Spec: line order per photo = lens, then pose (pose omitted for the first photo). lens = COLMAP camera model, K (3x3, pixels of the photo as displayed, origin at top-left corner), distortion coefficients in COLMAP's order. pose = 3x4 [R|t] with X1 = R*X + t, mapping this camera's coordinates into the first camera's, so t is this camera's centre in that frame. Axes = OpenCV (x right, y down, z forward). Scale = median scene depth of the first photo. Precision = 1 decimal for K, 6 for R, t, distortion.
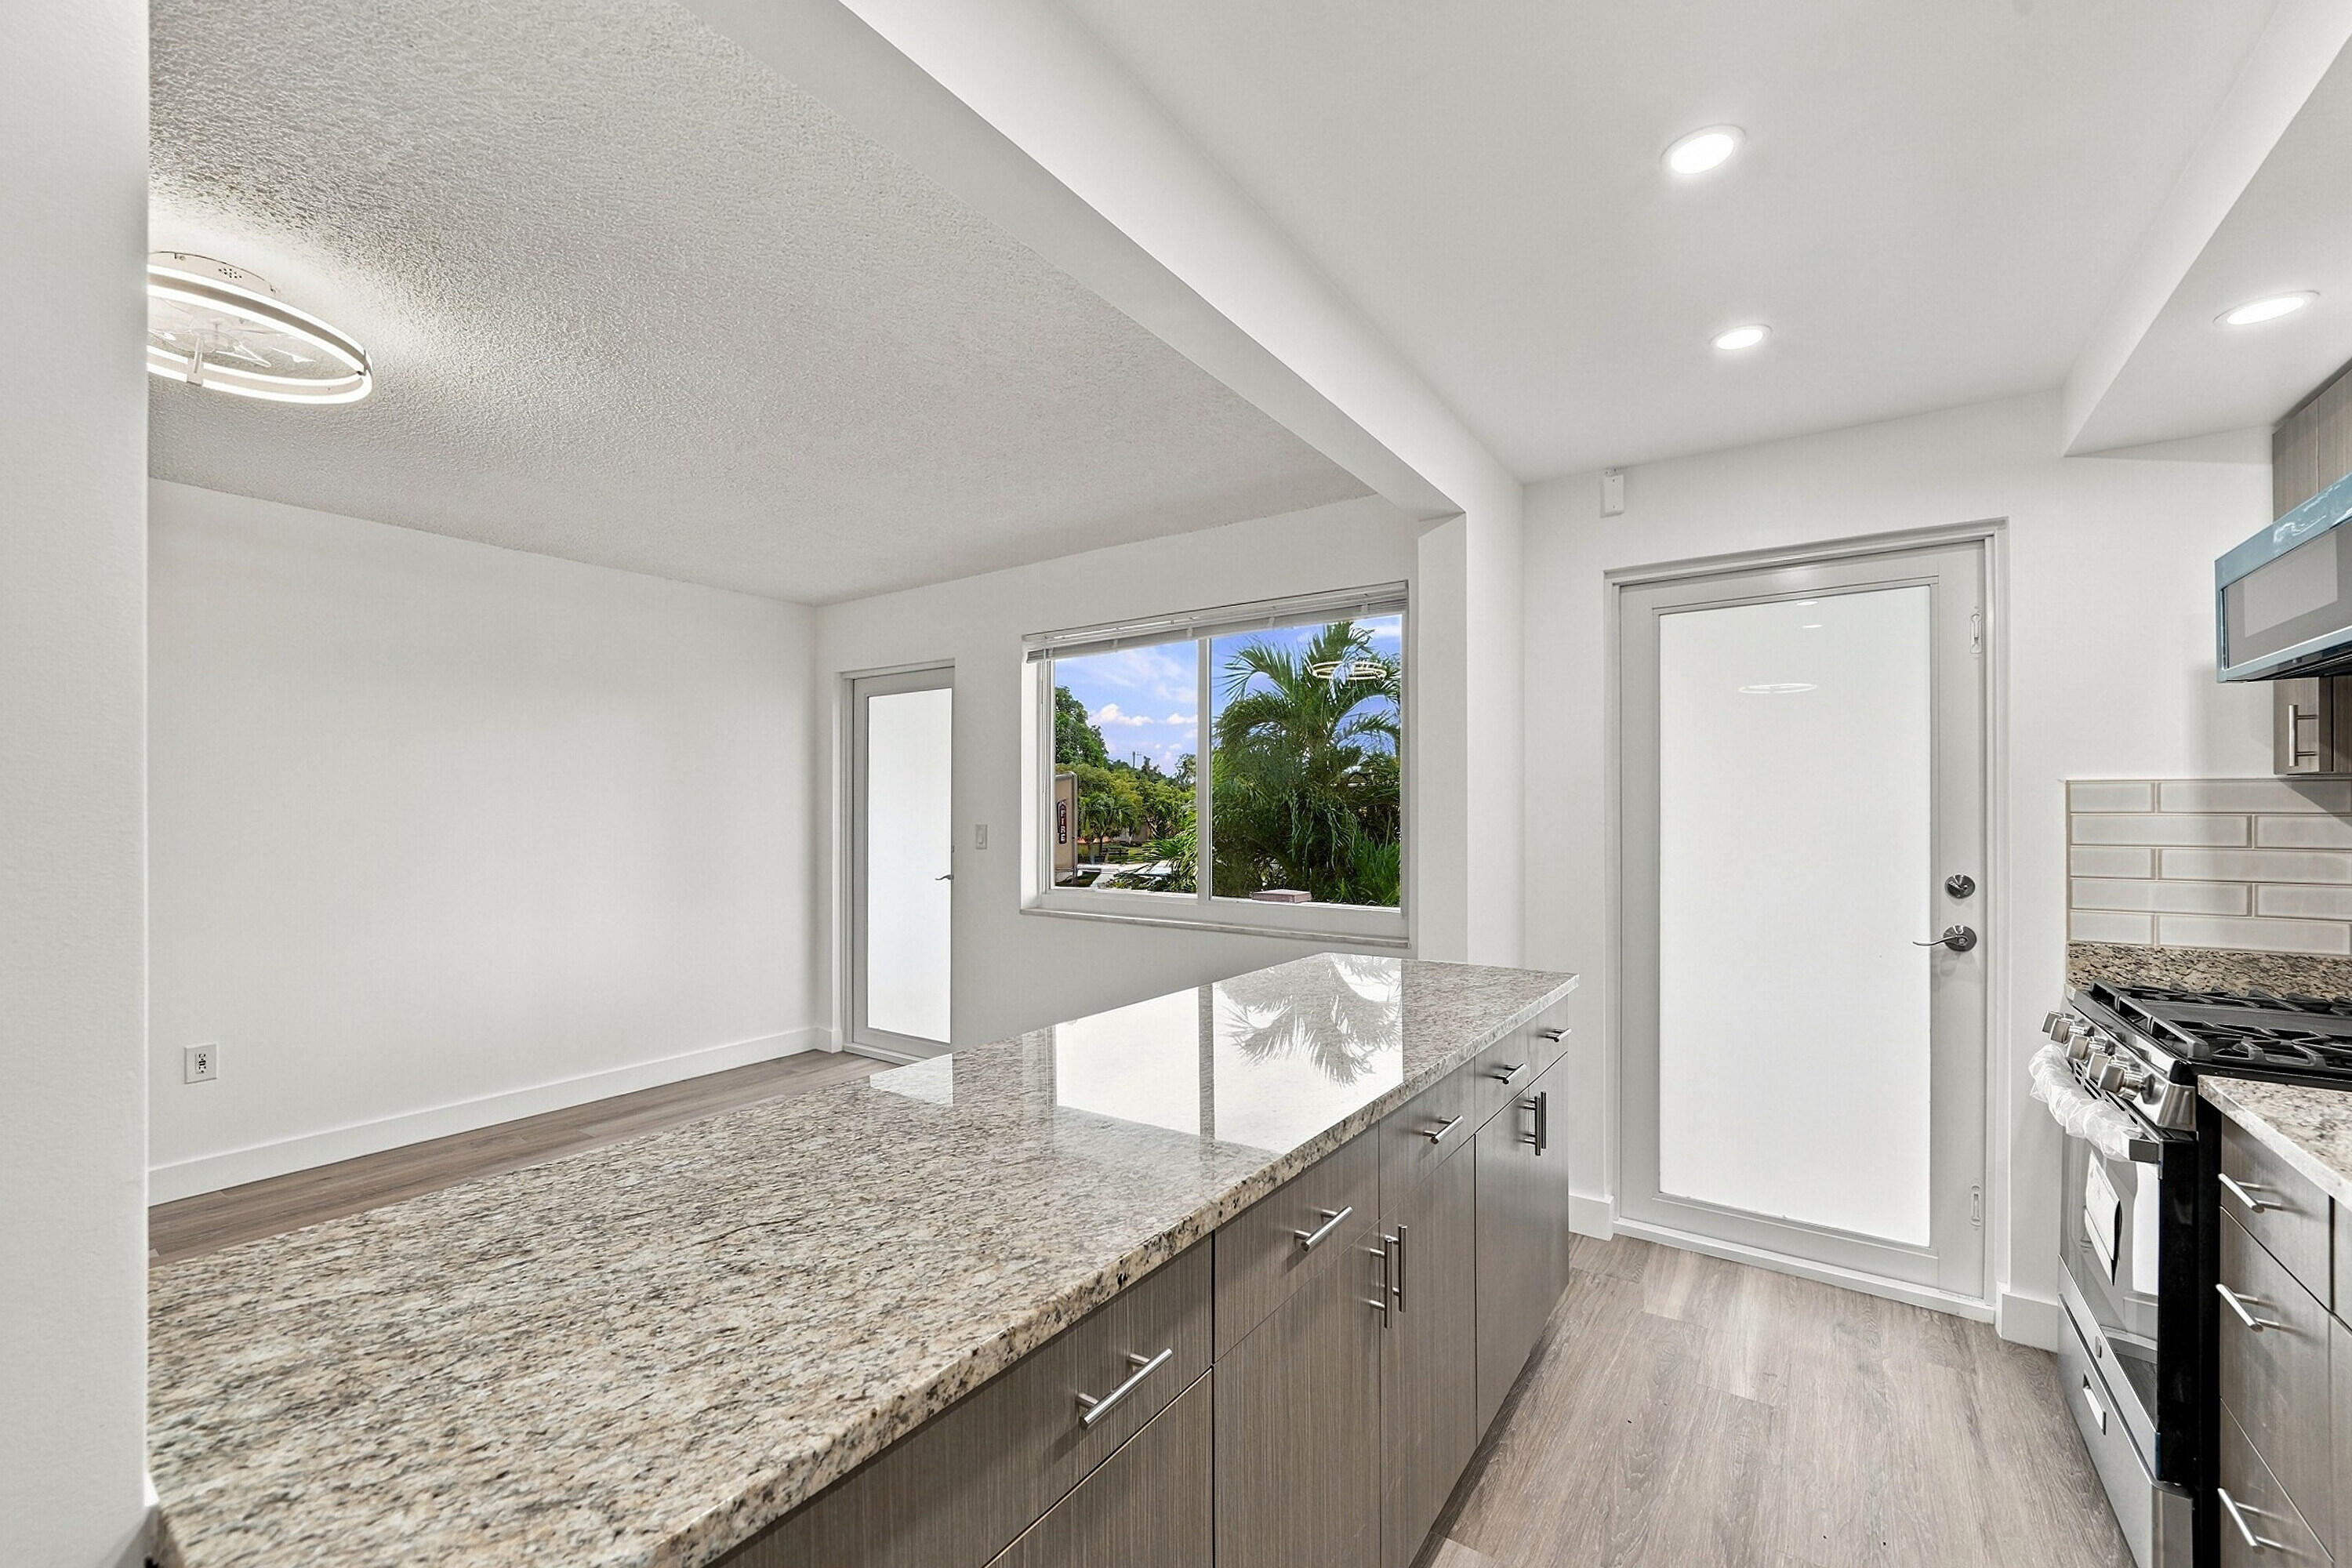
lens RADIAL K [[938.7, 0, 1168.8], [0, 938.7, 810.3], [0, 0, 1]] dist [-0.008989, 0.001413]
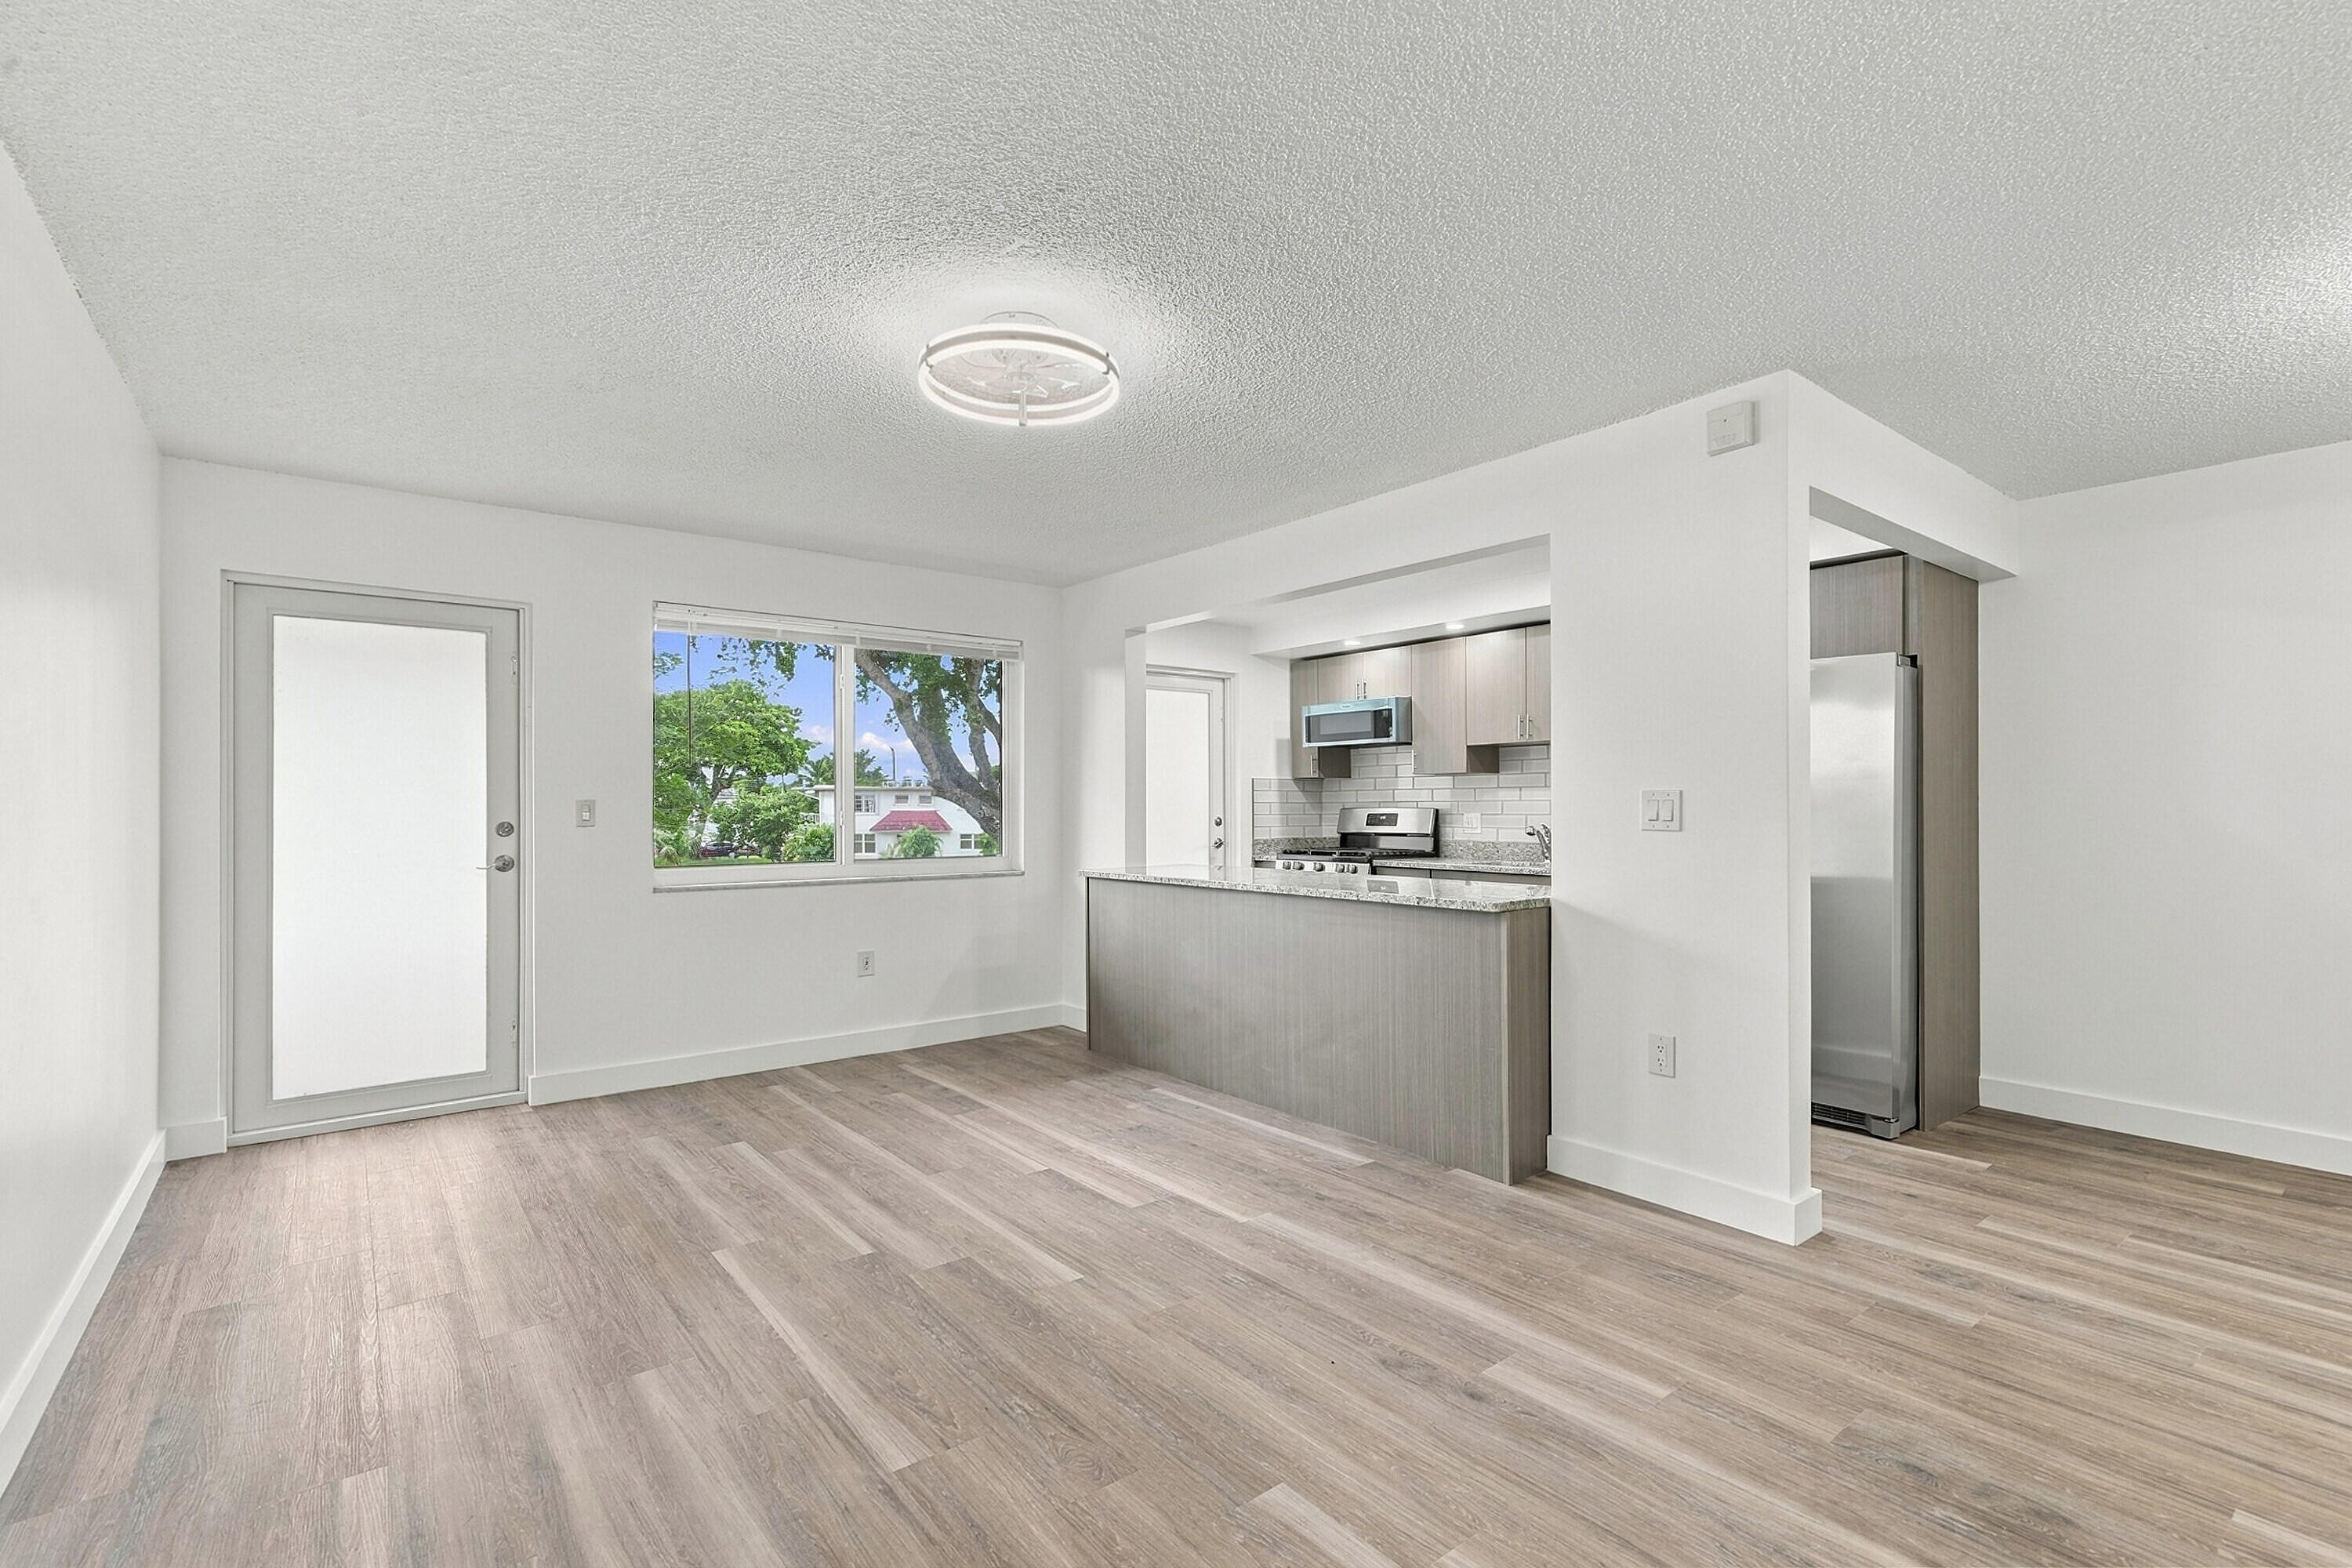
lens RADIAL K [[1066.6, 0, 1165.4], [0, 1066.6, 797.9], [0, 0, 1]] dist [0.007590, 0.002028]
pose [[0.292036, 0.006045, 0.956388, -1.952315], [0.003233, 0.999968, -0.007308, 0.044407], [-0.956402, 0.005226, 0.292007, 0.350790]]
